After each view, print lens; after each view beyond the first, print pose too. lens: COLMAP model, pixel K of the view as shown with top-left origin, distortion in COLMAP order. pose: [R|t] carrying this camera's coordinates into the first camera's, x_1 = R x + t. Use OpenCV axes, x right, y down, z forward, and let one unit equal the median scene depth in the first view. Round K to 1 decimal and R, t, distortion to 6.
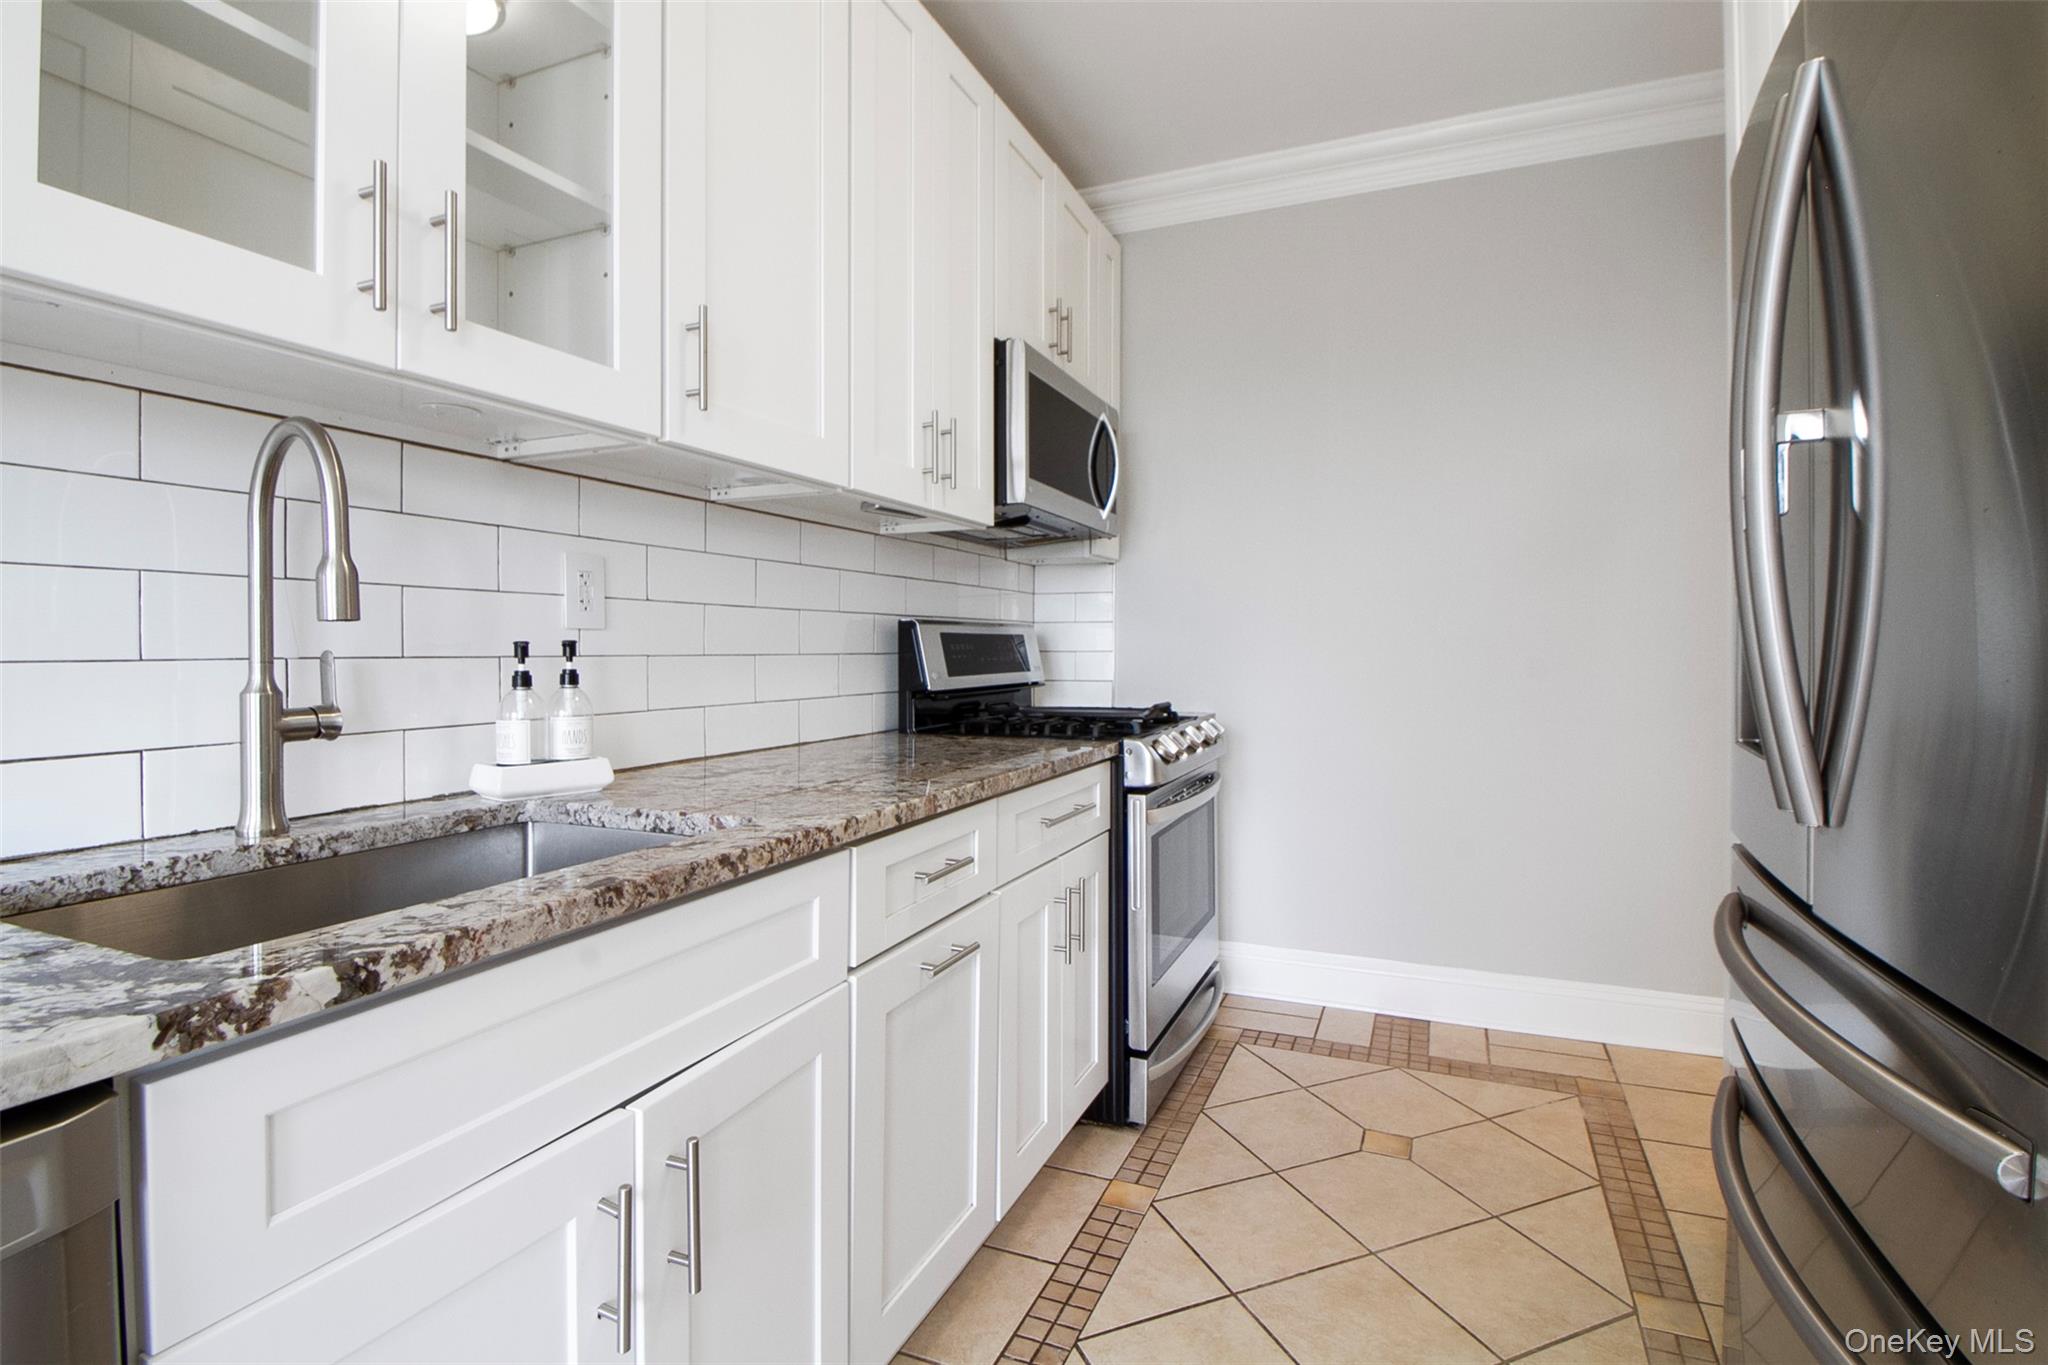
lens RADIAL K [[981.5, 0, 1046.0], [0, 981.5, 657.2], [0, 0, 1]] dist [0.004266, -0.002227]
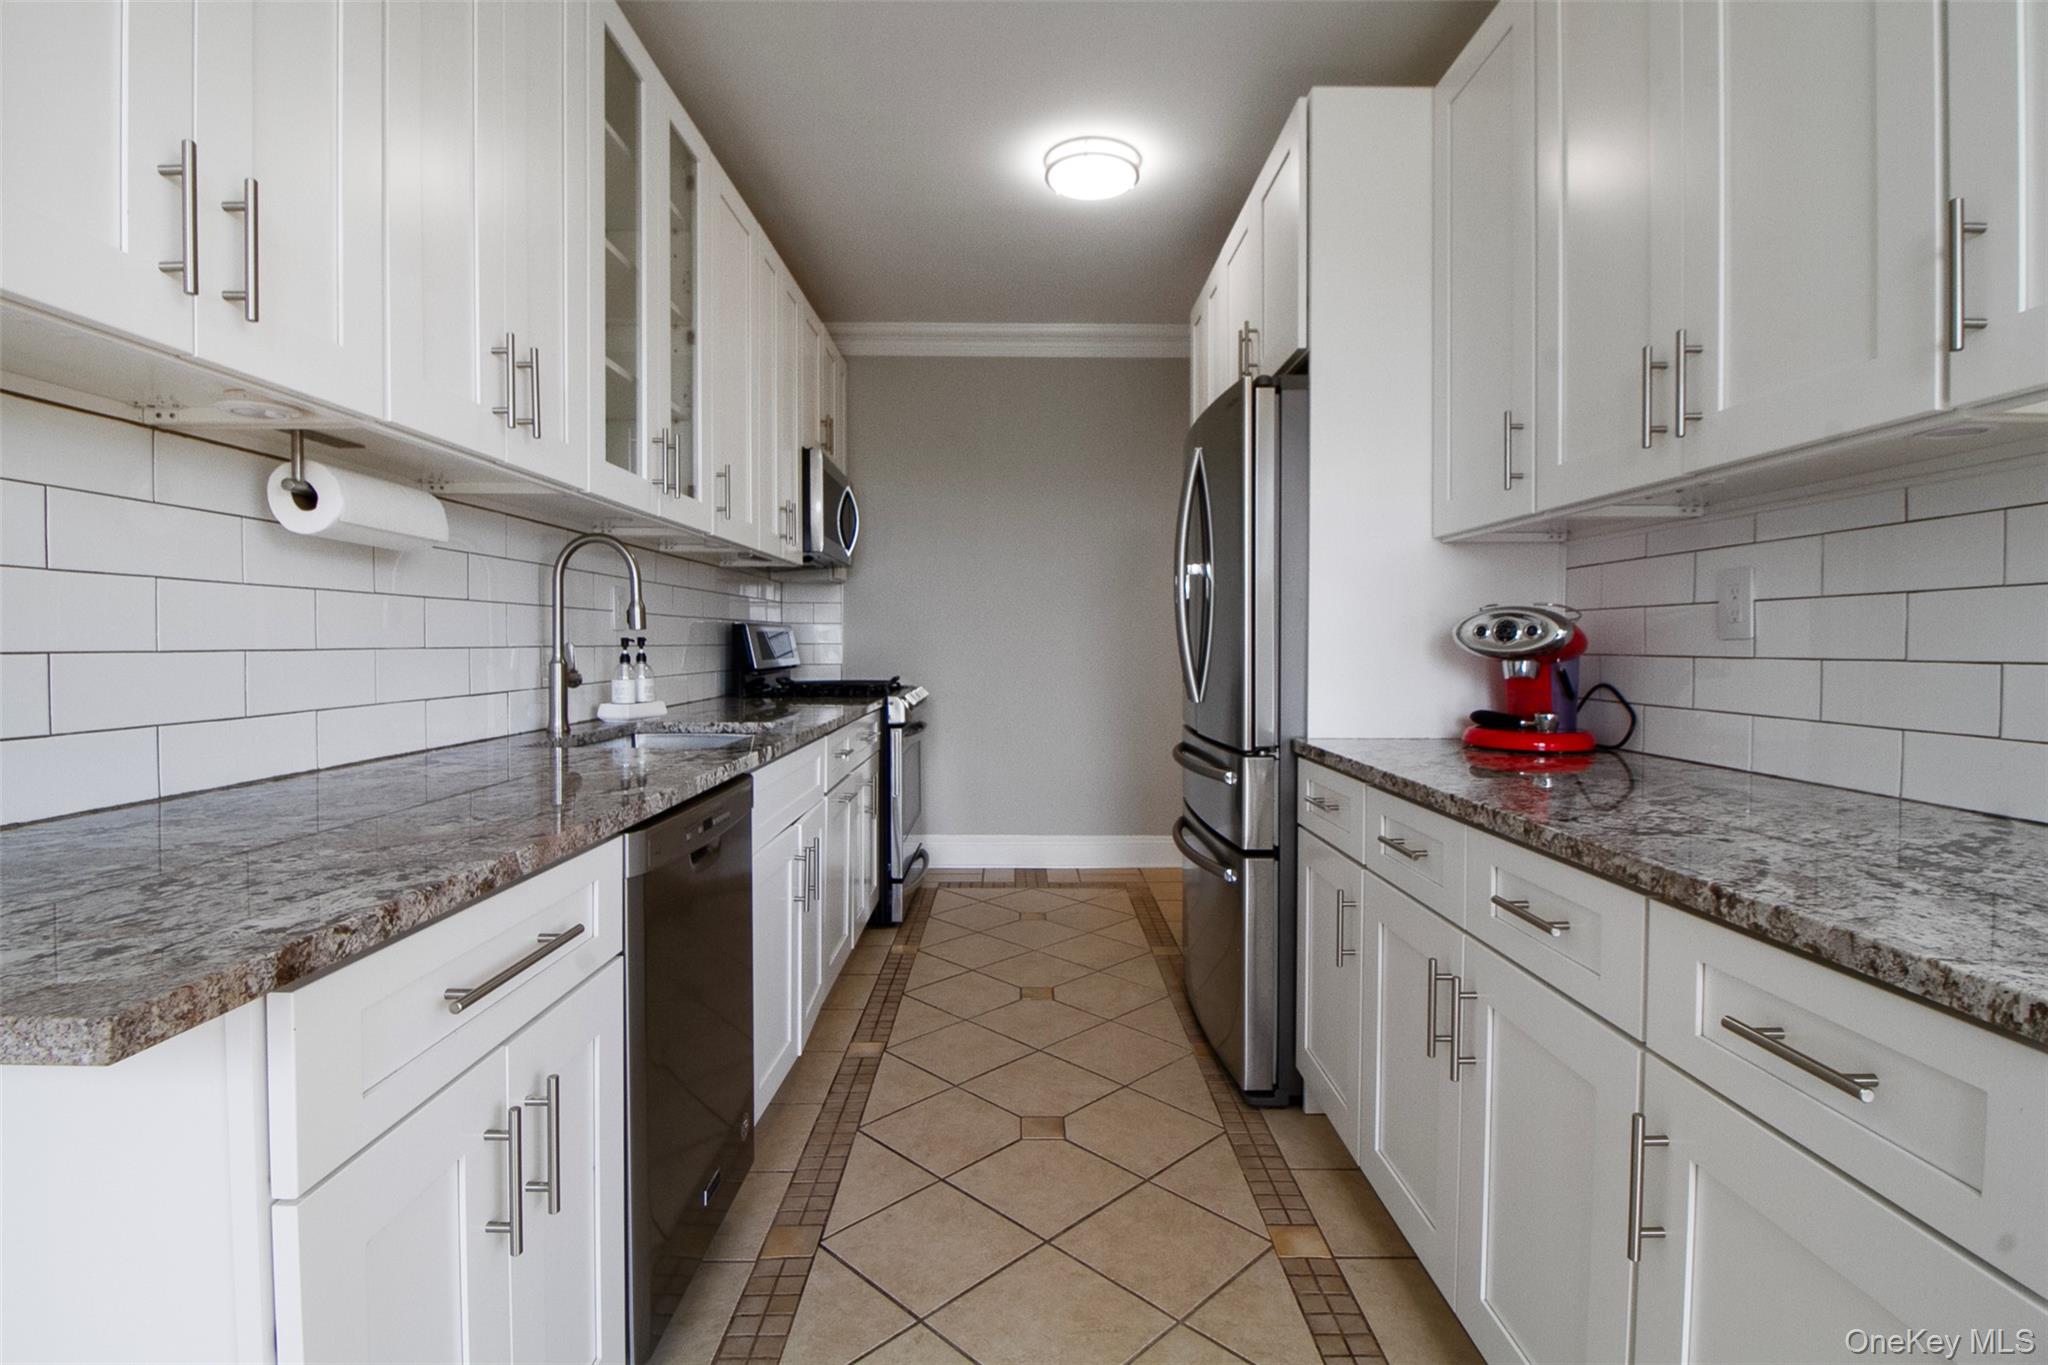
lens RADIAL K [[981.5, 0, 1010.4], [0, 981.5, 668.3], [0, 0, 1]] dist [0.004266, -0.002227]
pose [[0.927959, -0.007359, 0.372610, -0.349242], [0.000377, 0.999823, 0.018807, 0.004595], [-0.372683, -0.017312, 0.927797, -0.630963]]
